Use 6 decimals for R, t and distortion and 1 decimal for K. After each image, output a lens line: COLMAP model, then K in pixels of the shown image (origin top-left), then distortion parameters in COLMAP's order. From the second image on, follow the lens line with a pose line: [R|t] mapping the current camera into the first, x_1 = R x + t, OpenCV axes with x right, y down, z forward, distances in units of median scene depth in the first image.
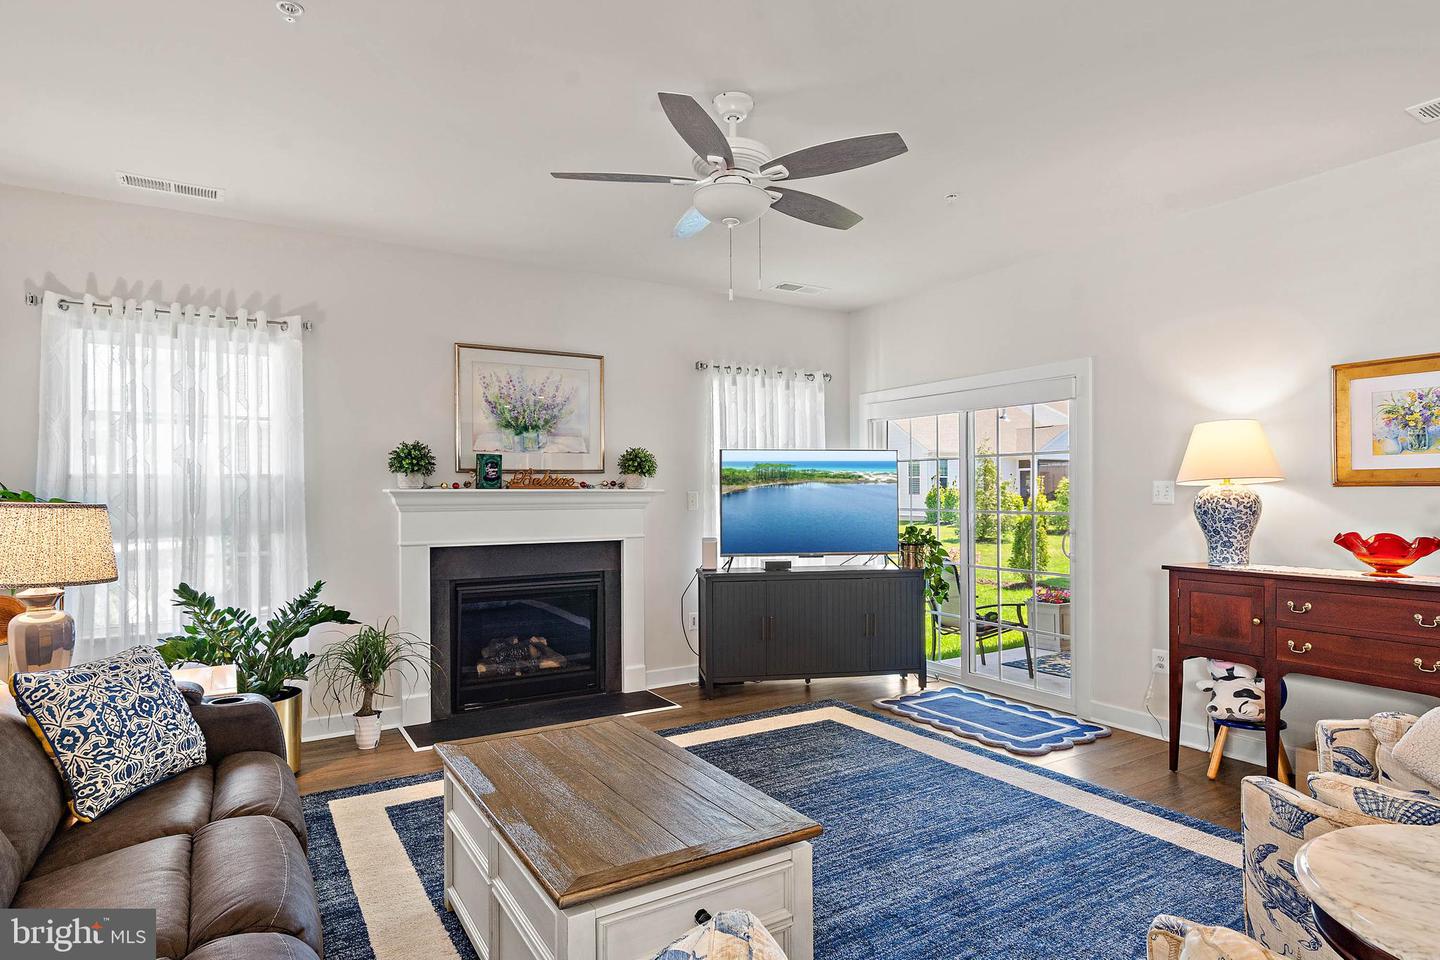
lens RADIAL K [[790.5, 0, 720.9], [0, 790.5, 489.2], [0, 0, 1]] dist [-0.000709, 0.000198]
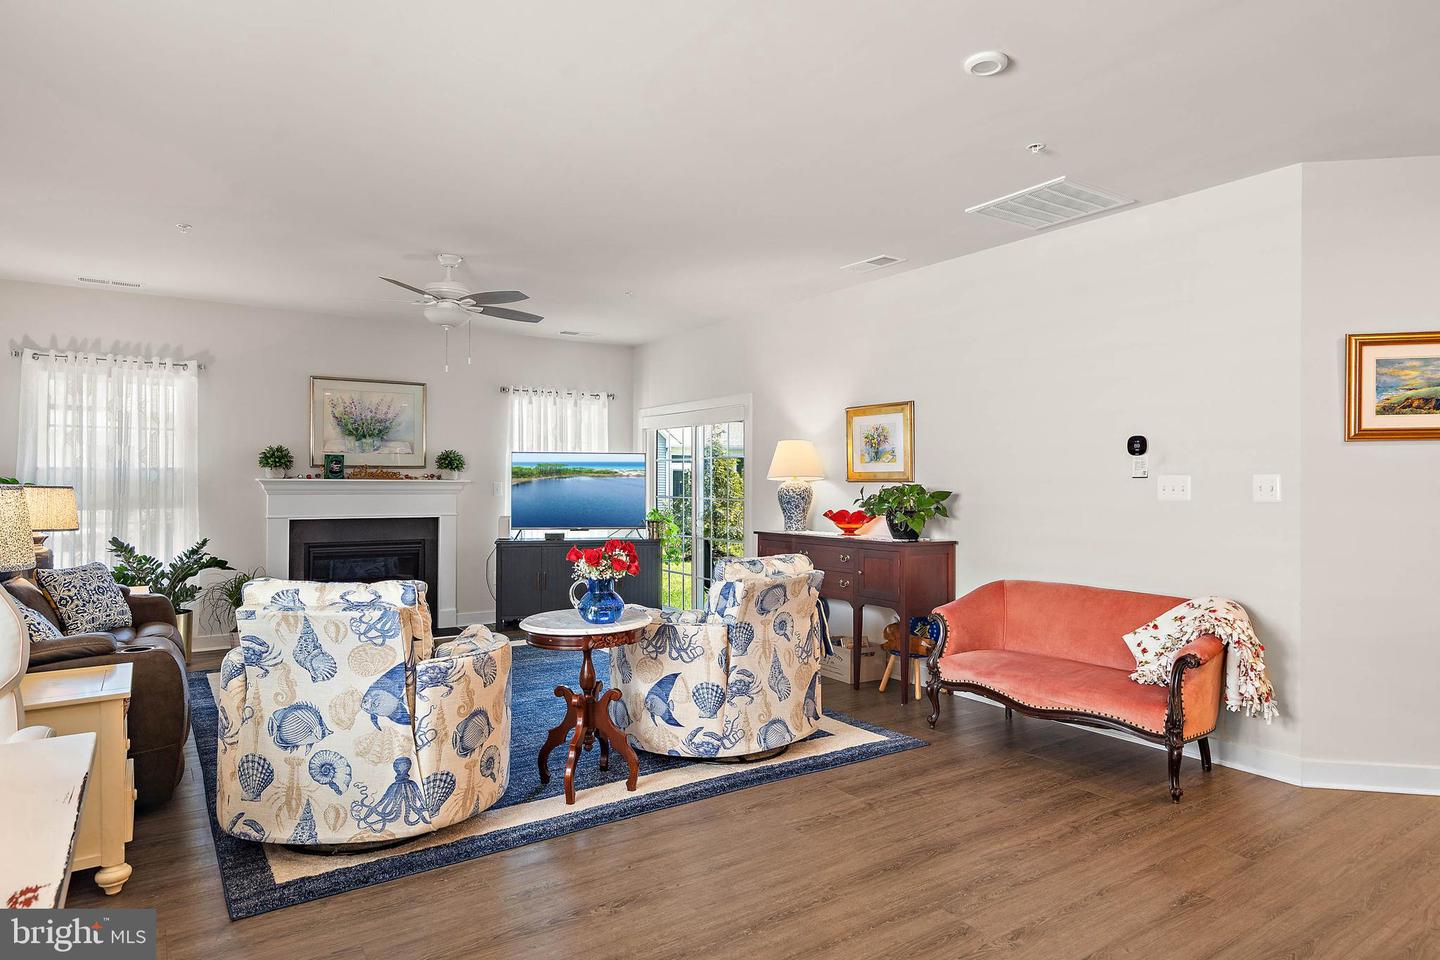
lens RADIAL K [[825.7, 0, 717.9], [0, 825.7, 474.1], [0, 0, 1]] dist [-0.004465, -0.001755]
pose [[0.998430, 0.008997, 0.055282, 0.354213], [-0.008533, 0.999926, -0.008618, -0.002761], [-0.055356, 0.008133, 0.998434, -0.583542]]
